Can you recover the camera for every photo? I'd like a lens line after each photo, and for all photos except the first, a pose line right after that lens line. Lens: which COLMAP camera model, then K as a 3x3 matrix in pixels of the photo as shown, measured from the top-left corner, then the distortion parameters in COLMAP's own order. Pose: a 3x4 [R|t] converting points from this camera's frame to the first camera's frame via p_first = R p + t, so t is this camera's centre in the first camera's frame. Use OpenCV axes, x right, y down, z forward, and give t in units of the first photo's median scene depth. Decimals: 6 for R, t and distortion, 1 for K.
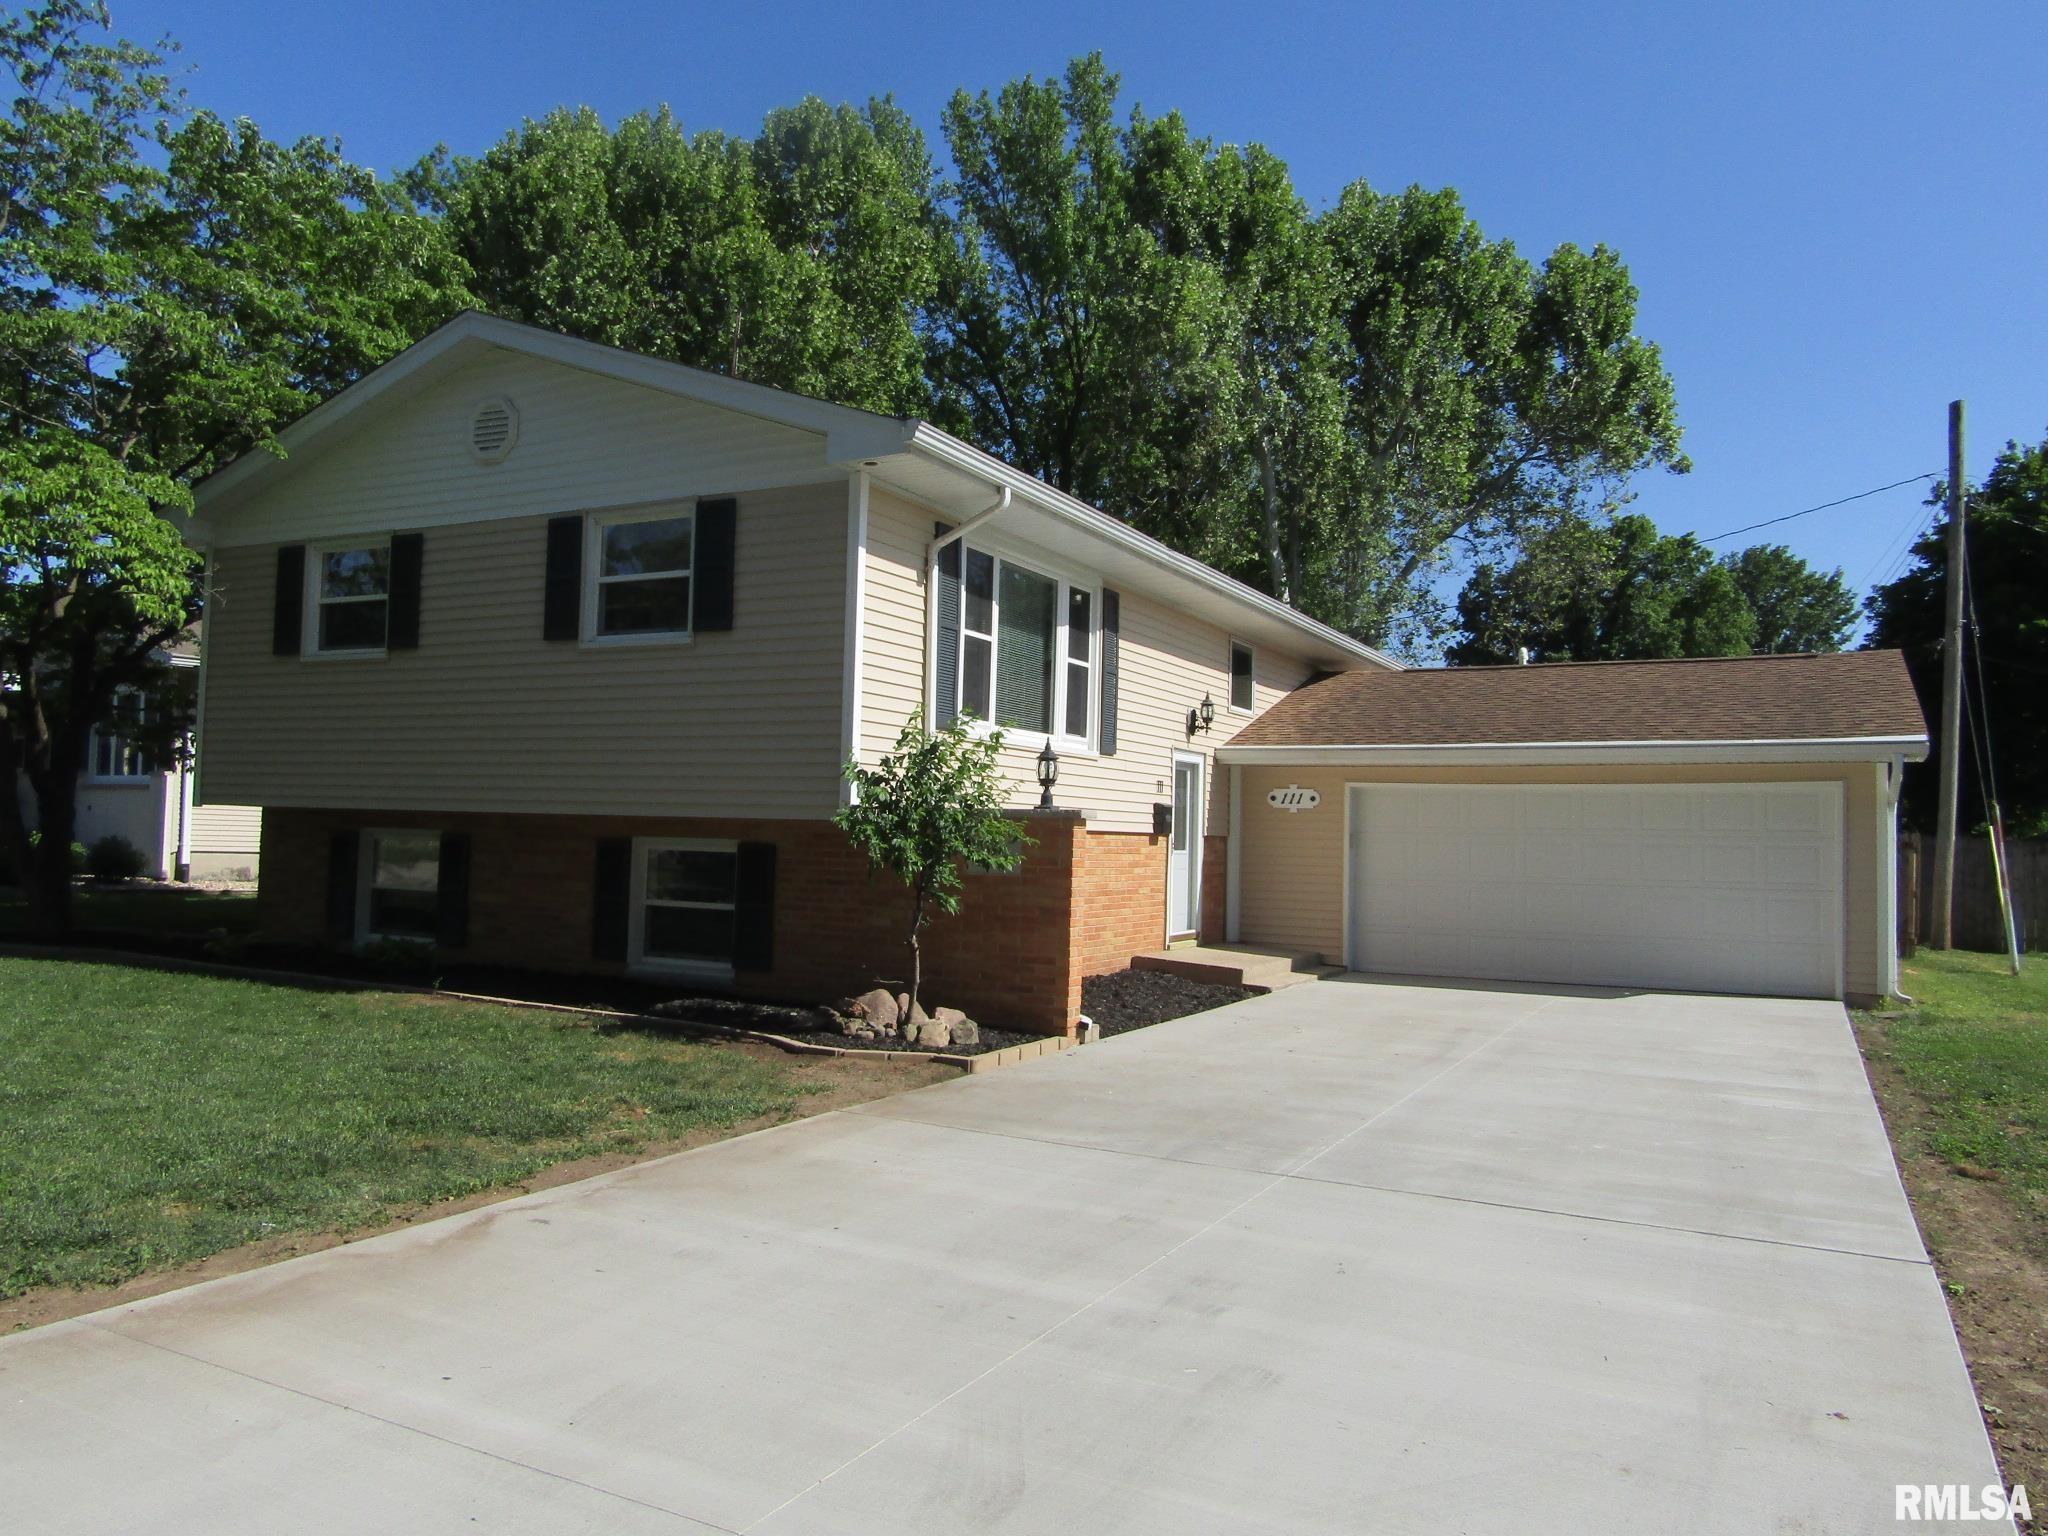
lens RADIAL K [[1462.9, 0, 1031.8], [0, 1462.9, 764.4], [0, 0, 1]] dist [0.005697, -0.014130]
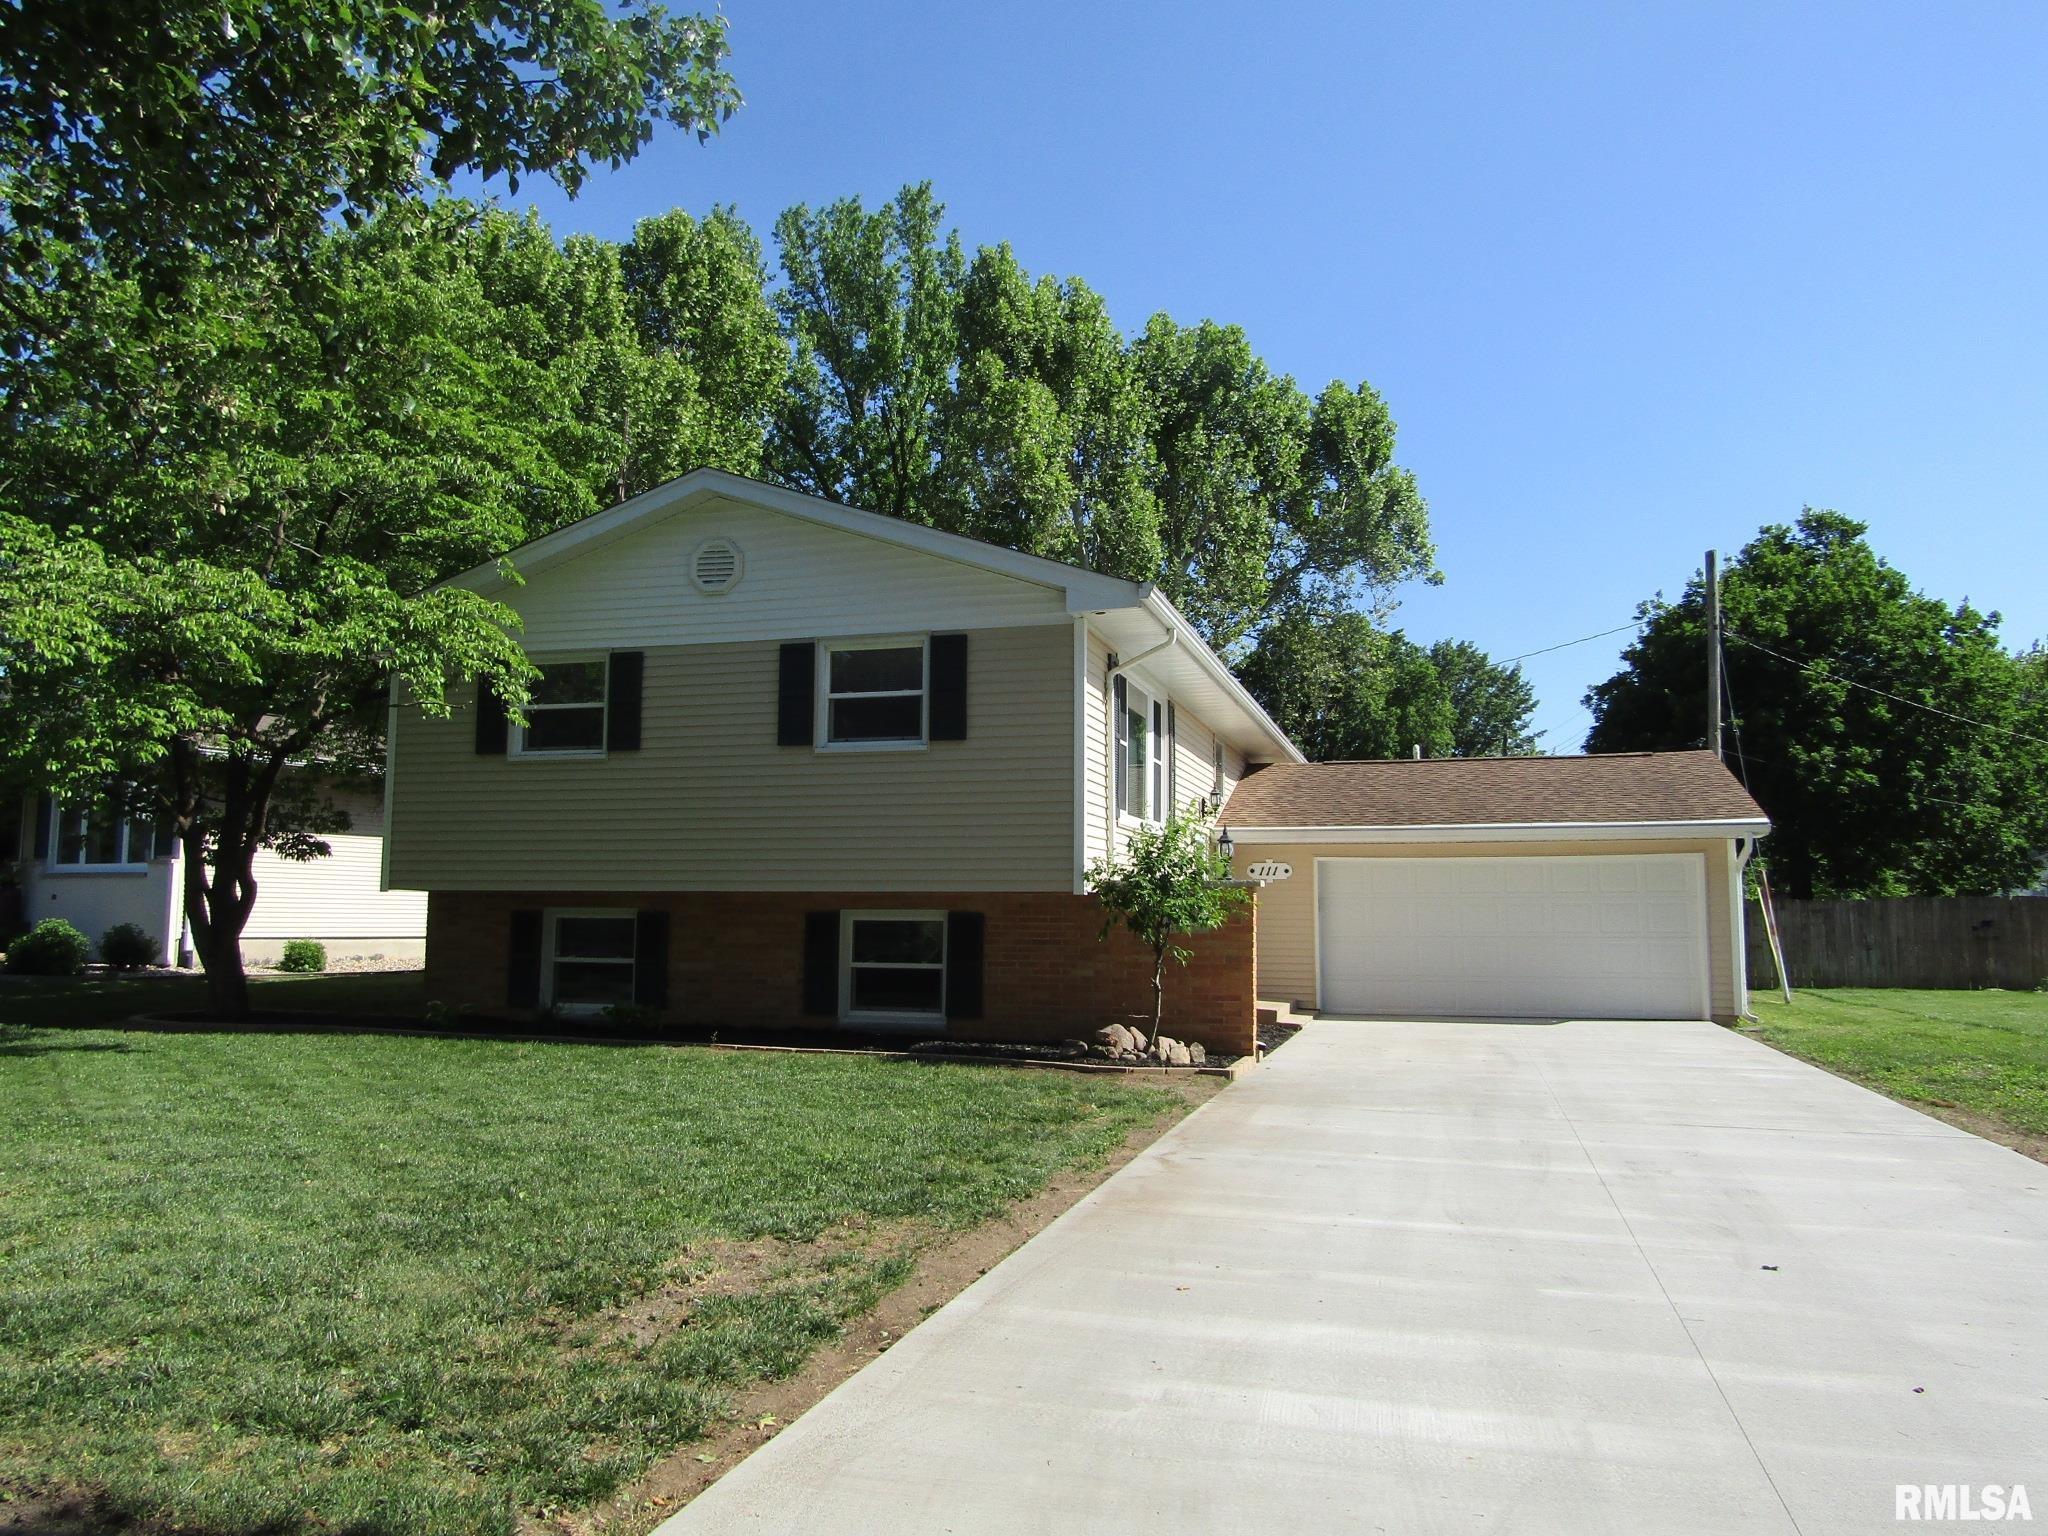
lens RADIAL K [[1462.9, 0, 1039.1], [0, 1462.9, 782.1], [0, 0, 1]] dist [0.005697, -0.014130]
pose [[0.978906, -0.000153, 0.204312, -0.259940], [0.008448, 0.999175, -0.039730, -0.004094], [-0.204138, 0.040618, 0.978099, -0.145856]]
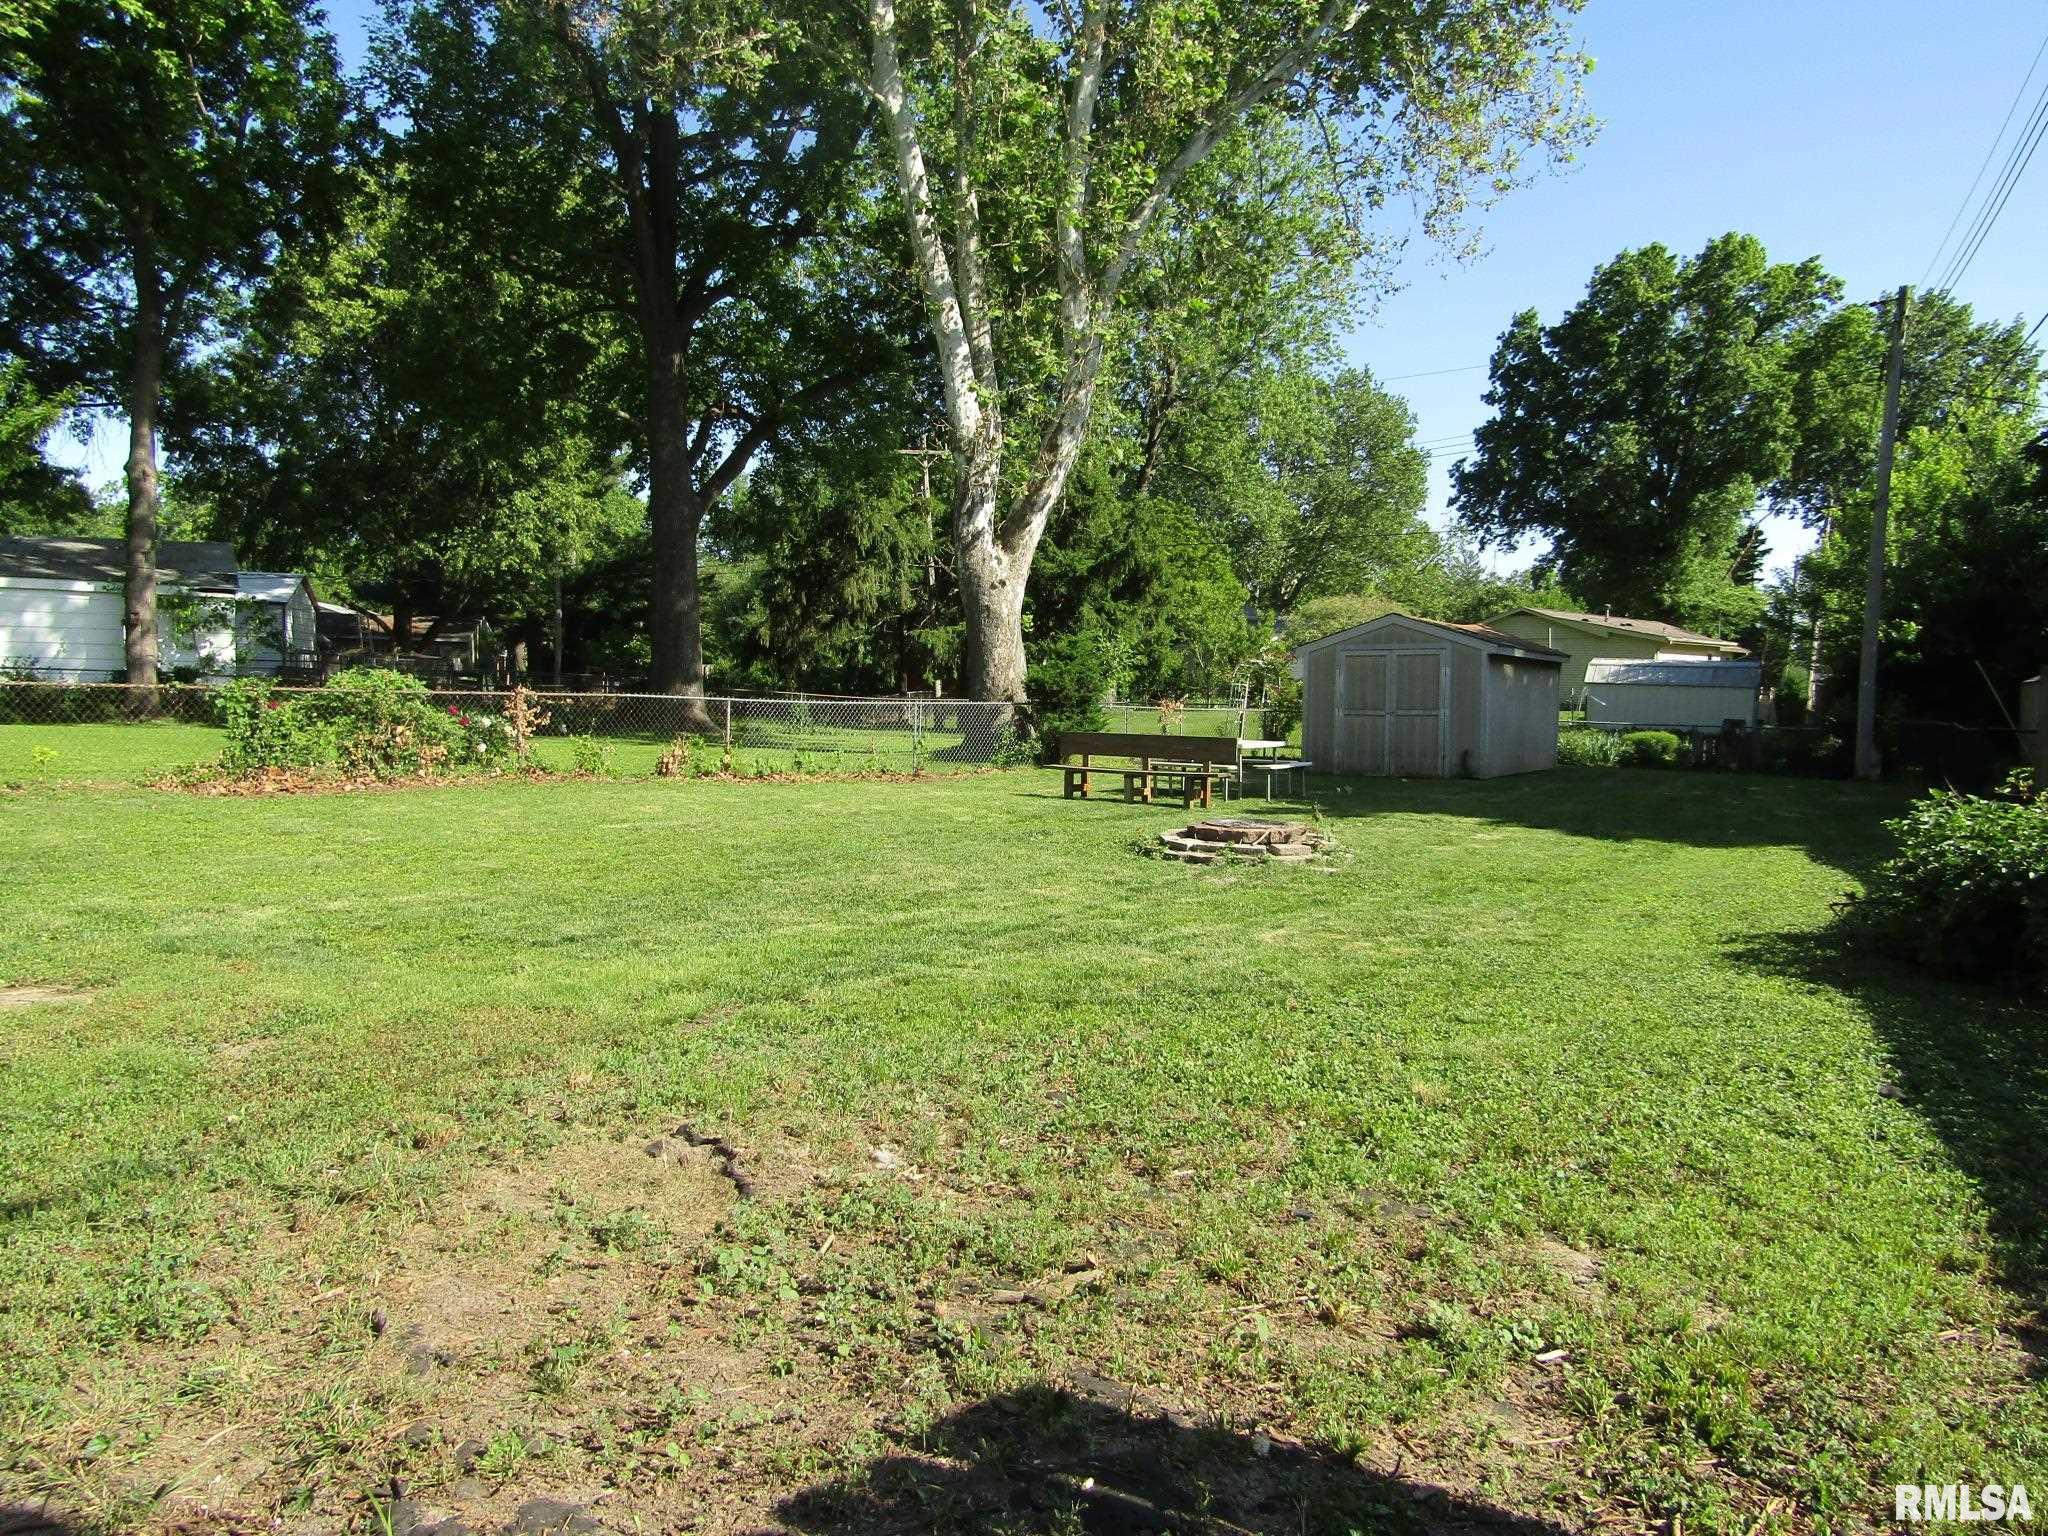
lens RADIAL K [[1462.9, 0, 1030.3], [0, 1462.9, 768.0], [0, 0, 1]] dist [0.005697, -0.014130]
pose [[0.997014, 0.001982, -0.077193, 0.667713], [0.006307, 0.994240, 0.106988, 0.089155], [0.076961, -0.107156, 0.991259, 1.251074]]
